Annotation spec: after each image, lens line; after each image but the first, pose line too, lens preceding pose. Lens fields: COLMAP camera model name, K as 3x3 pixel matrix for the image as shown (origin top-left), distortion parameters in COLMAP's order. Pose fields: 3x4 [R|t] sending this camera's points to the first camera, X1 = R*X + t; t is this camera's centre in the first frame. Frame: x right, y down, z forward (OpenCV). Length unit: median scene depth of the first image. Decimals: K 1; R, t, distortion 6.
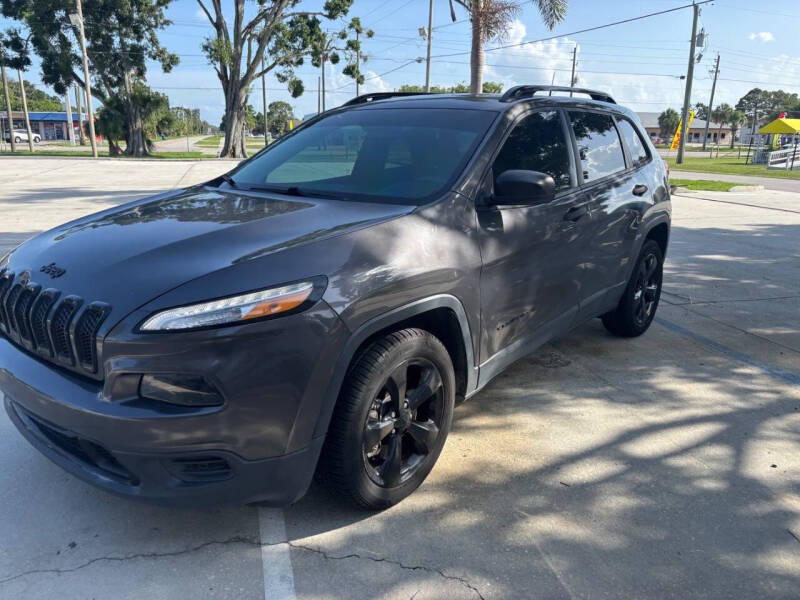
lens RADIAL K [[606.2, 0, 397.1], [0, 606.2, 299.1], [0, 0, 1]] dist [0.043623, -0.049149]
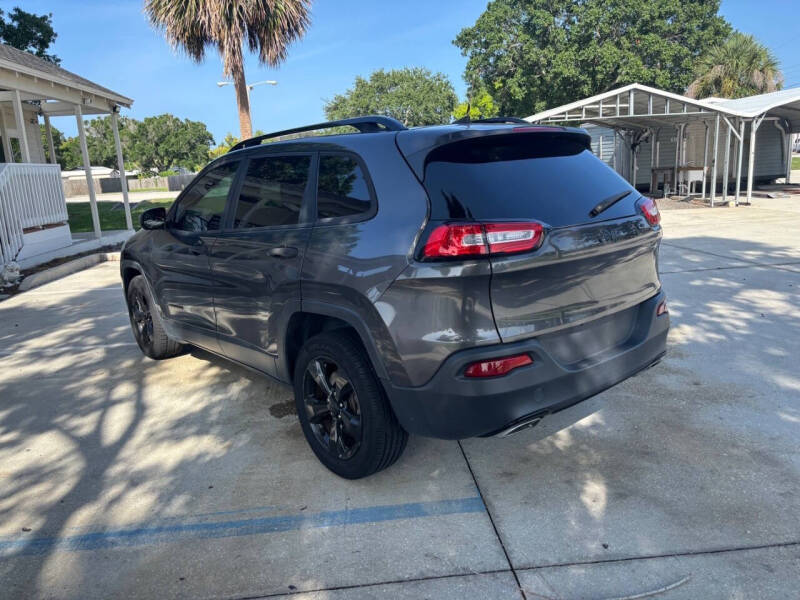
lens RADIAL K [[606.2, 0, 396.6], [0, 606.2, 293.8], [0, 0, 1]] dist [0.043623, -0.049149]
pose [[-0.180398, 0.205972, -0.961786, 0.966295], [-0.207450, 0.947865, 0.241901, -0.289887], [0.961468, 0.243161, -0.128264, 1.055964]]
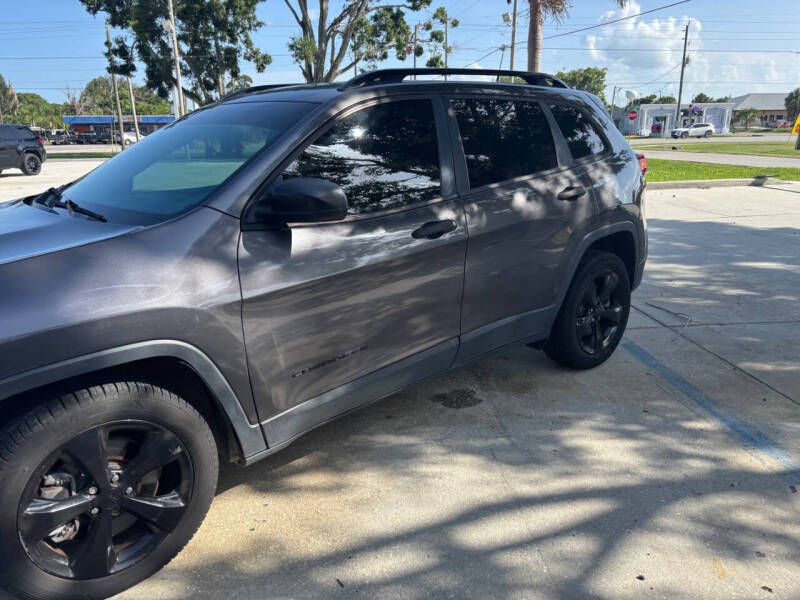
lens RADIAL K [[606.2, 0, 396.0], [0, 606.2, 304.2], [0, 0, 1]] dist [0.043623, -0.049149]
pose [[0.986704, 0.017101, -0.161623, 0.258134], [-0.014117, 0.999708, 0.019597, -0.038285], [0.161911, -0.017055, 0.986658, 0.137356]]
